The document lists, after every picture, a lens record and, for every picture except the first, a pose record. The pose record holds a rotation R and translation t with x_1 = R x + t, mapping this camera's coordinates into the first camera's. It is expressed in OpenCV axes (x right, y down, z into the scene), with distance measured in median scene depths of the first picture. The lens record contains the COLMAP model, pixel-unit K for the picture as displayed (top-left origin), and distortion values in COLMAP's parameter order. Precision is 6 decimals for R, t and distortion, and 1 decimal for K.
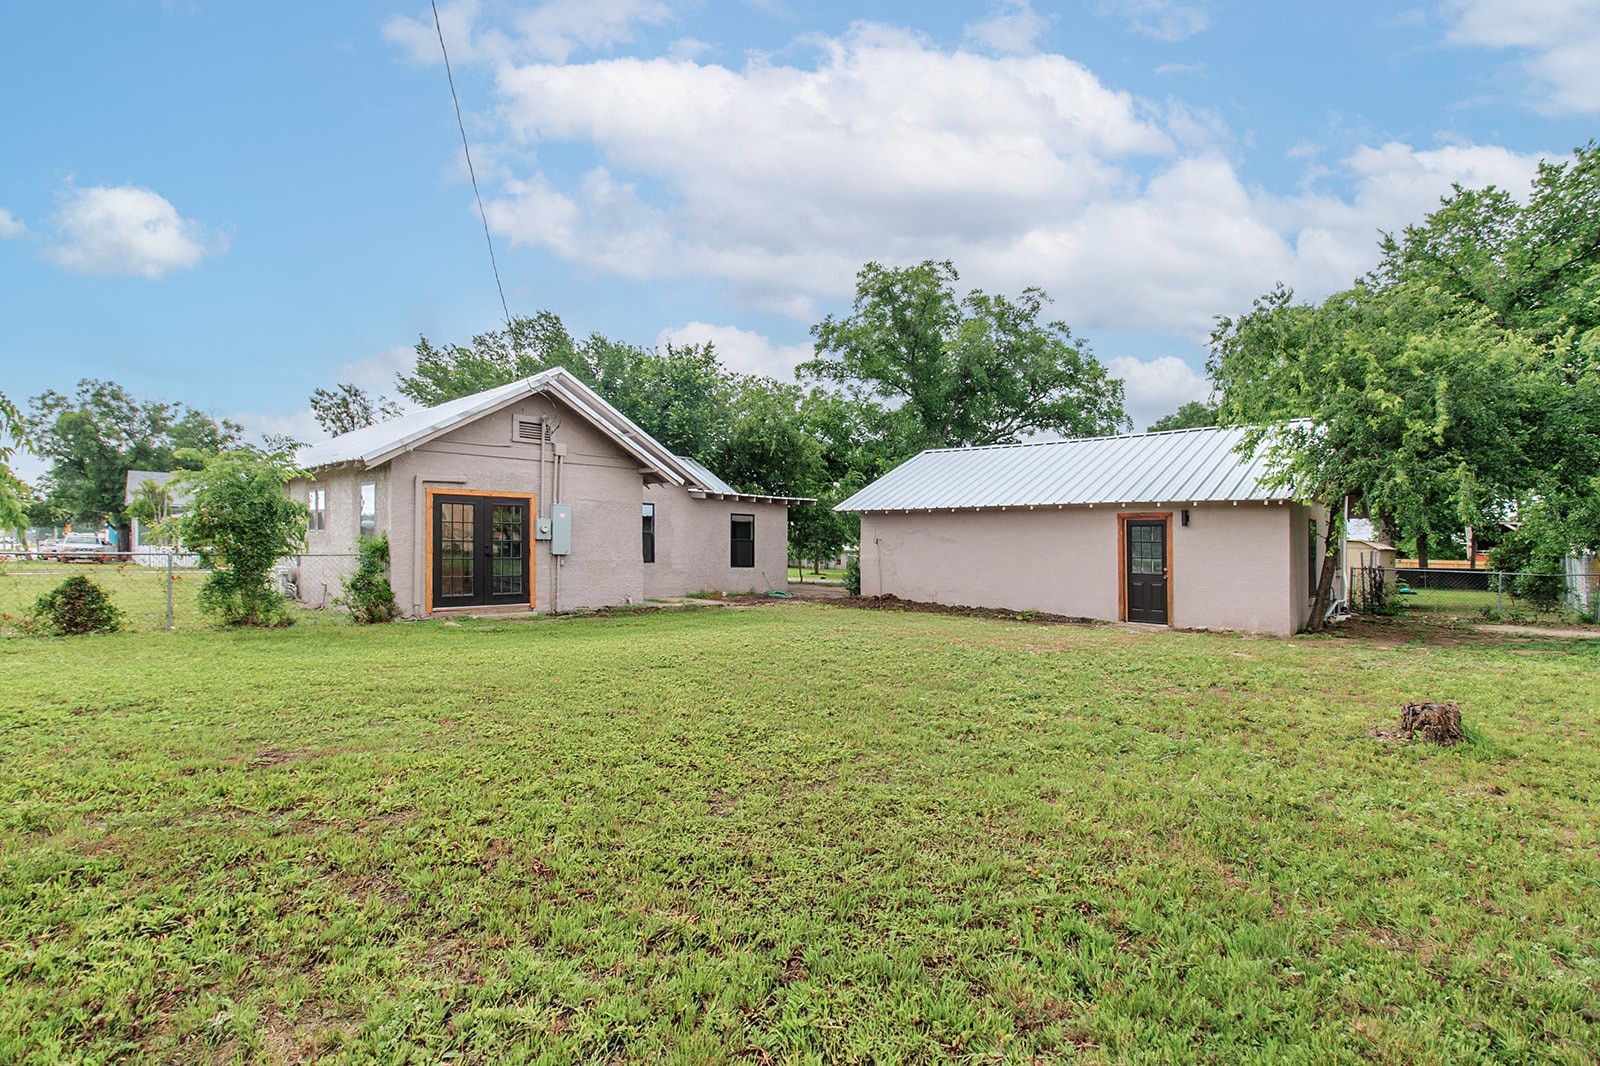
lens RADIAL K [[756.8, 0, 800.0], [0, 756.8, 533.0], [0, 0, 1]] dist [0.001221, 0.000119]
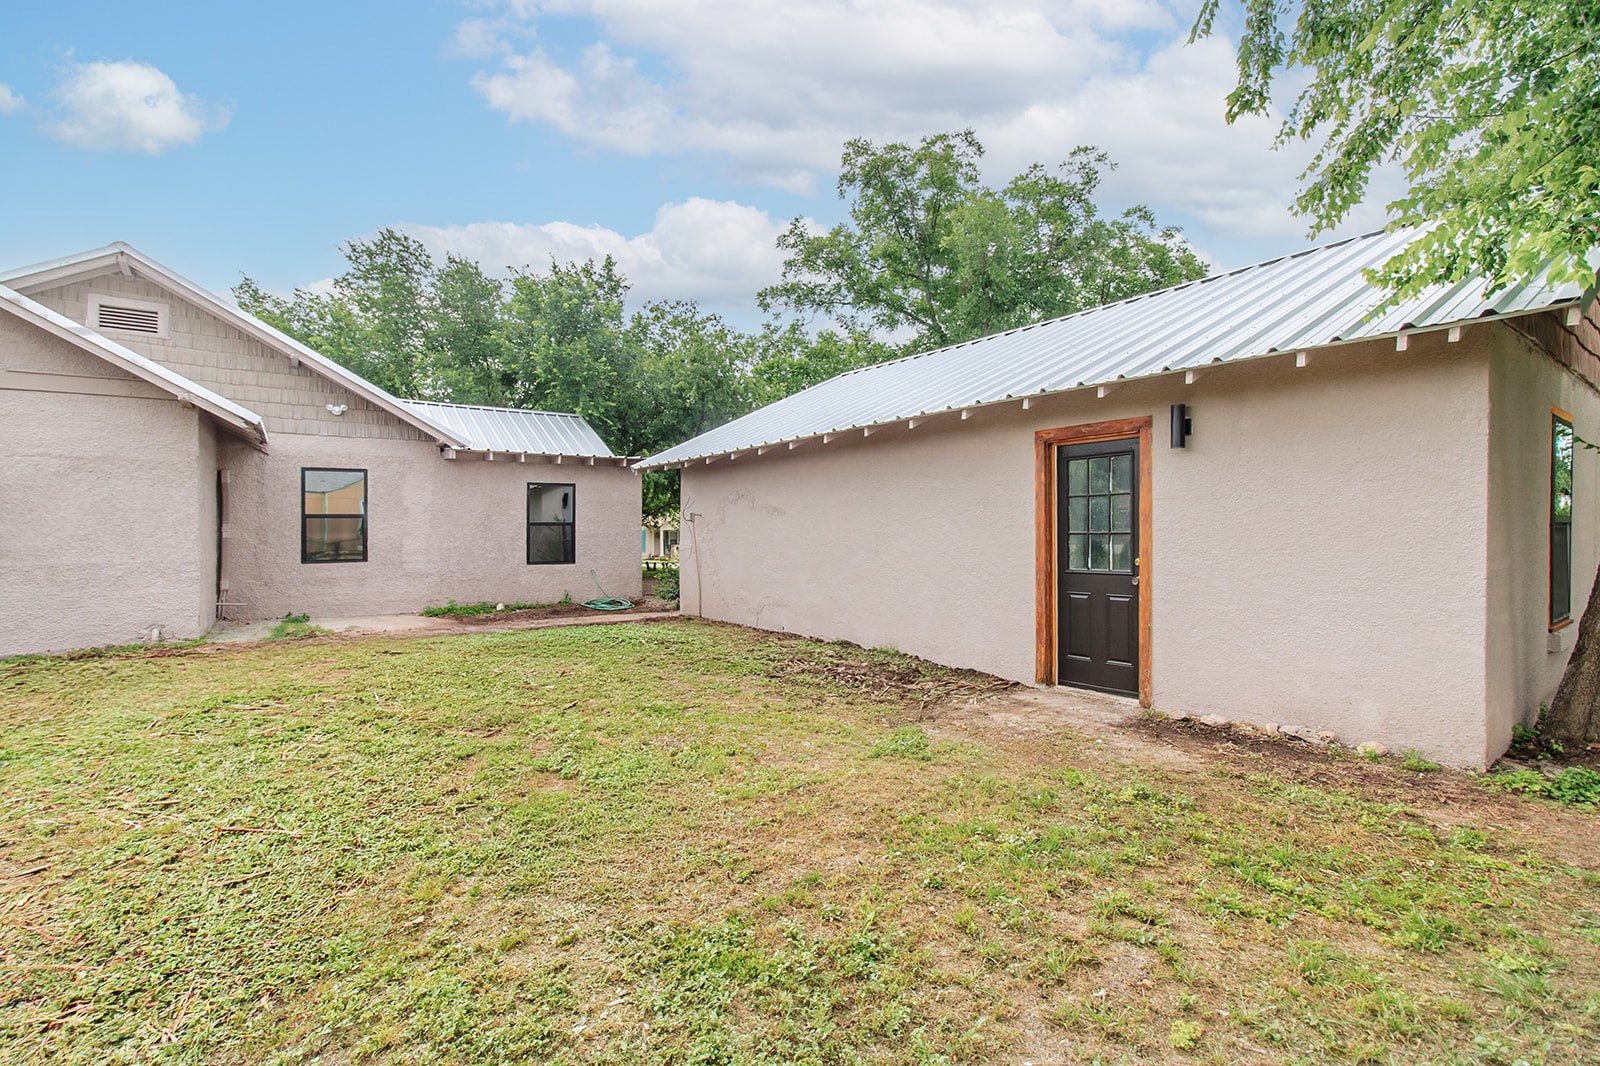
lens RADIAL K [[767.7, 0, 800.3], [0, 767.7, 555.7], [0, 0, 1]] dist [0.004310, 0.000269]
pose [[0.985718, -0.021639, -0.167011, 0.246788], [0.029525, 0.998556, 0.044882, 0.014248], [0.165799, -0.049172, 0.984933, 0.375940]]
